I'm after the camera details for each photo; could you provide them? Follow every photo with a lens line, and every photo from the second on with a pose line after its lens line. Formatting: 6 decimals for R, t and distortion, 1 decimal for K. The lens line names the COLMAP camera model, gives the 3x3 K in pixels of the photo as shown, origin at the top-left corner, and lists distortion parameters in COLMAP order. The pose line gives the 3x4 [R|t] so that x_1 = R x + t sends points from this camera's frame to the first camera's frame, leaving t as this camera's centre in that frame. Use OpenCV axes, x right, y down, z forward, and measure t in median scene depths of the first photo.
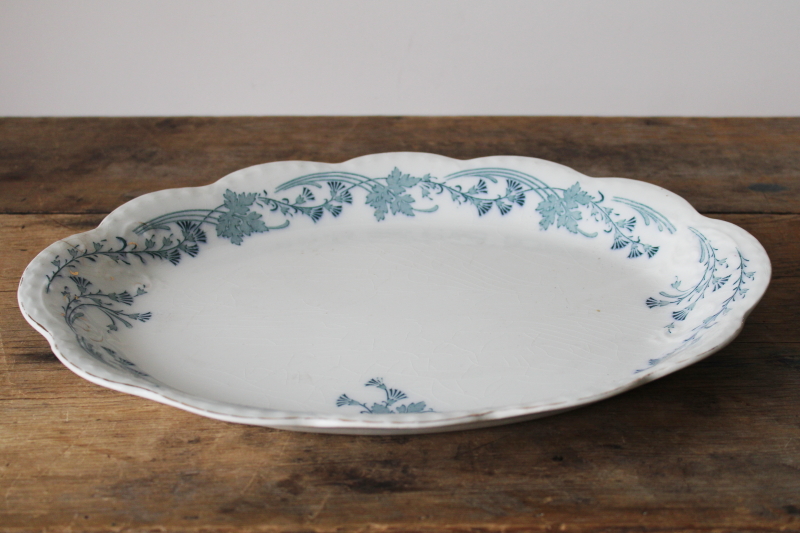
lens RADIAL K [[1199.1, 0, 400.0], [0, 1199.1, 266.5], [0, 0, 1]] dist [-0.019689, 0.081444]
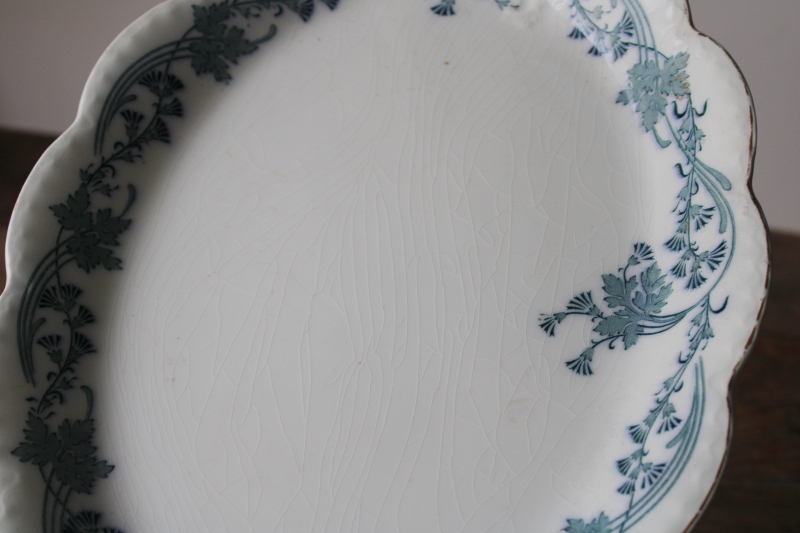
lens RADIAL K [[1199.1, 0, 400.0], [0, 1199.1, 266.5], [0, 0, 1]] dist [-0.019689, 0.081444]
pose [[0.246289, -0.846387, 0.472198, -0.298535], [0.611713, 0.513654, 0.601636, -0.350512], [-0.751764, 0.140674, 0.644253, 0.461557]]
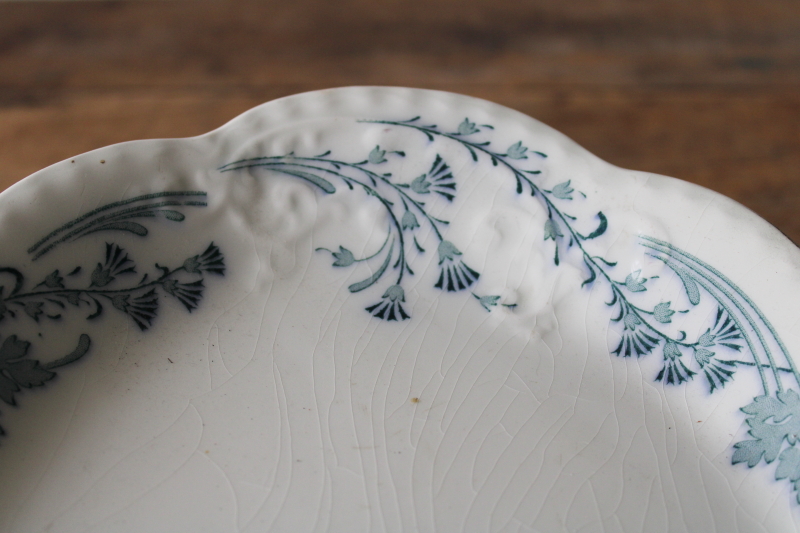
lens RADIAL K [[1199.1, 0, 400.0], [0, 1199.1, 266.5], [0, 0, 1]] dist [-0.019689, 0.081444]
pose [[0.061218, -0.669897, 0.739926, -0.116972], [0.458196, 0.677451, 0.575427, -0.227850], [-0.886740, 0.303805, 0.348417, 0.737142]]
